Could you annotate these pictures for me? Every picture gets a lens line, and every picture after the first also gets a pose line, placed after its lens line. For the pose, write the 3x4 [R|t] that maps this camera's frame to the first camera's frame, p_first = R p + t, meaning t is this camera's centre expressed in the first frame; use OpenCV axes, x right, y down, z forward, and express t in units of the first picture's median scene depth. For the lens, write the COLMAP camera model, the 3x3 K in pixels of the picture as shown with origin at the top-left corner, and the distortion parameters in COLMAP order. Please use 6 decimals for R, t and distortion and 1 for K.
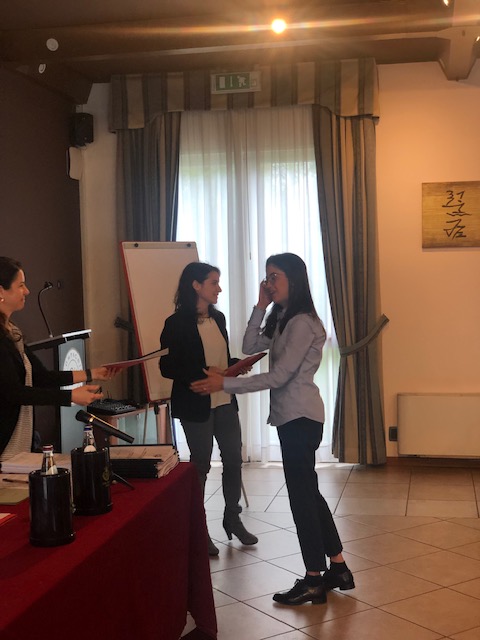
lens RADIAL K [[946.7, 0, 240.0], [0, 946.7, 320.0], [0, 0, 1]] dist [0.042799, -0.028994]
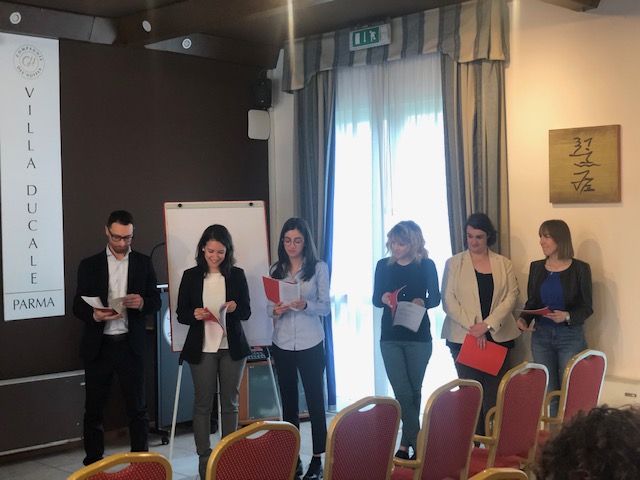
lens RADIAL K [[946.7, 0, 320.9], [0, 946.7, 231.8], [0, 0, 1]] dist [0.042799, -0.028994]
pose [[0.841783, 0.014081, -0.539633, 0.491627], [-0.028517, 0.999424, -0.018405, -0.027499], [0.539062, 0.030882, 0.841699, 0.144884]]
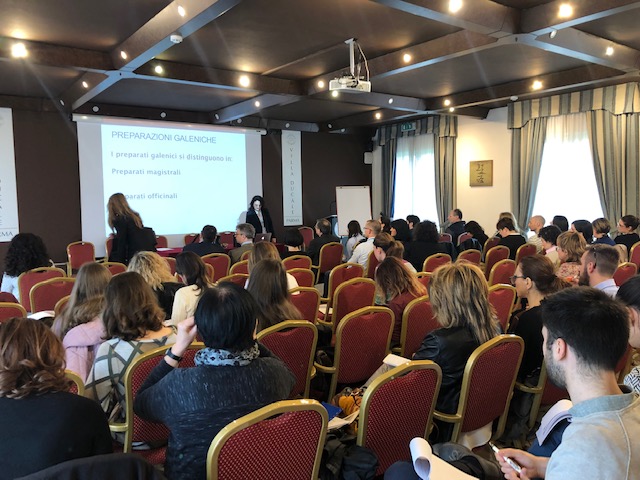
lens RADIAL K [[527.1, 0, 320.0], [0, 527.1, 240.0], [0, 0, 1]] dist [0.012159, 0.004931]
pose [[0.745006, 0.062956, -0.664080, 0.844379], [-0.034681, 0.997846, 0.055690, 0.001027], [0.666155, -0.018459, 0.745585, -0.321402]]
